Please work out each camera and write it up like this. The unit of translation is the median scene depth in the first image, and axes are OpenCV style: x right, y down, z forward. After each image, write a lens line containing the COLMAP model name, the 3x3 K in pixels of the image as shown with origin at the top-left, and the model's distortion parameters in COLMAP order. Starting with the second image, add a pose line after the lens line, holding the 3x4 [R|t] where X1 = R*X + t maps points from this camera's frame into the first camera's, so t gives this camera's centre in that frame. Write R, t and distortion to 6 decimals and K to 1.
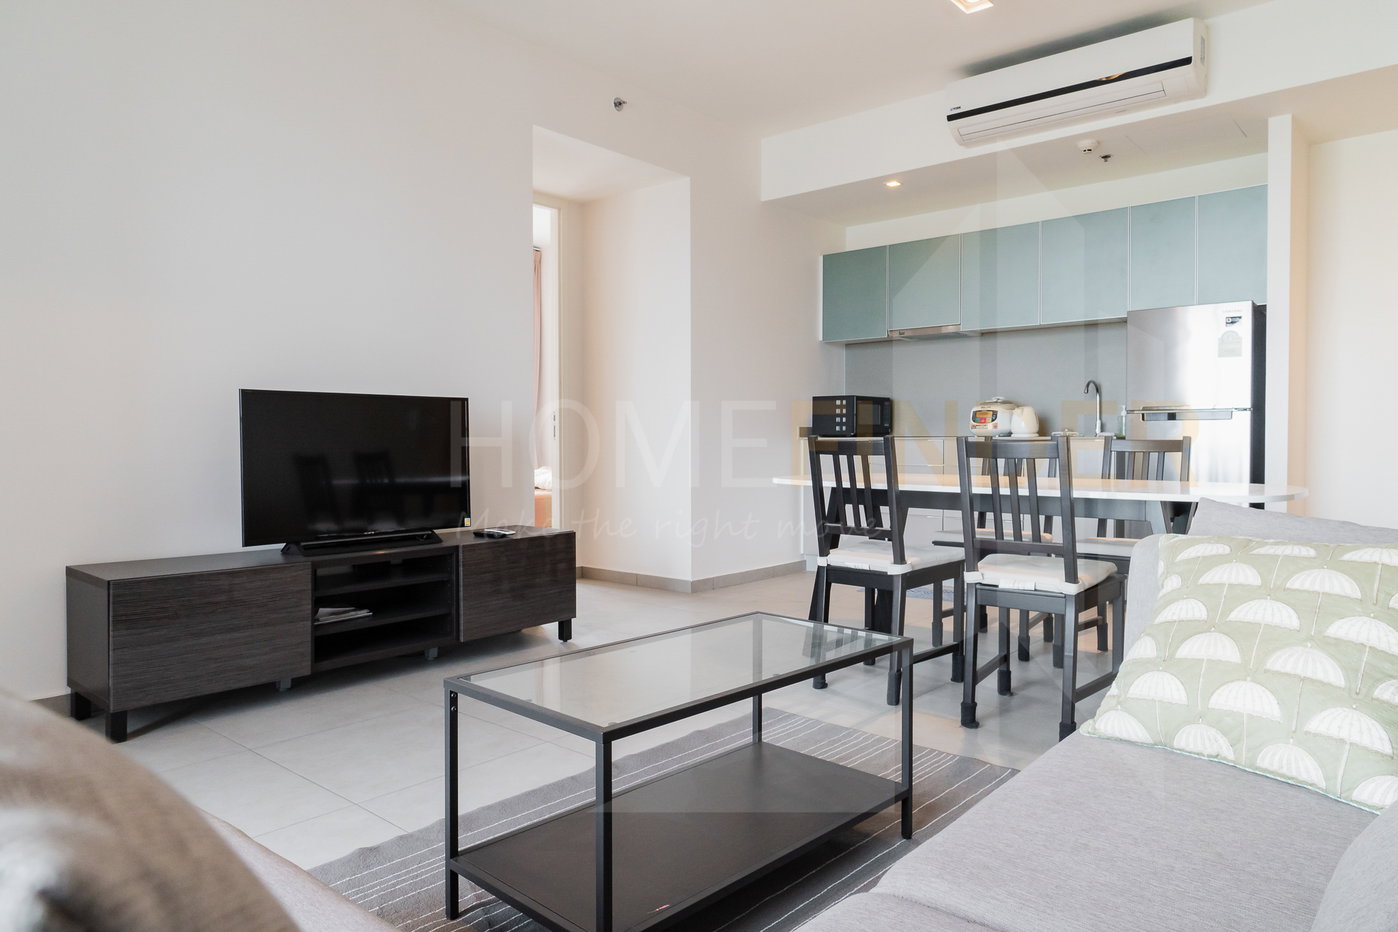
lens RADIAL K [[899.2, 0, 699.7], [0, 899.2, 464.9], [0, 0, 1]] dist [0.001277, -0.004314]
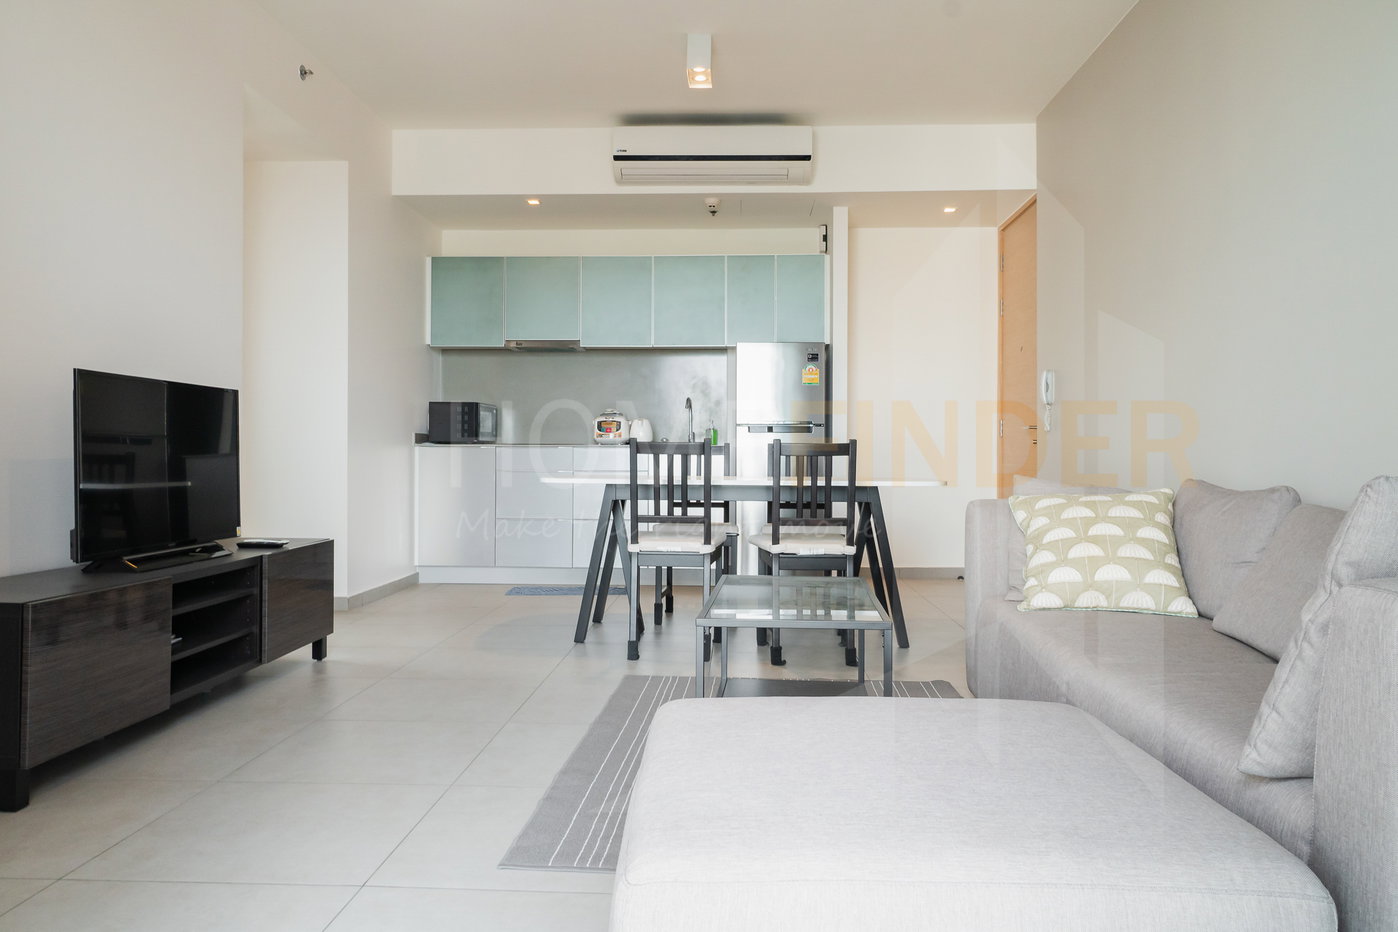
lens RADIAL K [[1018.3, 0, 699.2], [0, 1018.3, 462.4], [0, 0, 1]] dist [0.010223, 0.000047]
pose [[0.784302, 0.001187, 0.620379, -0.495532], [0.012453, 0.999767, -0.017657, 0.018171], [-0.620255, 0.021574, 0.784104, -0.056183]]
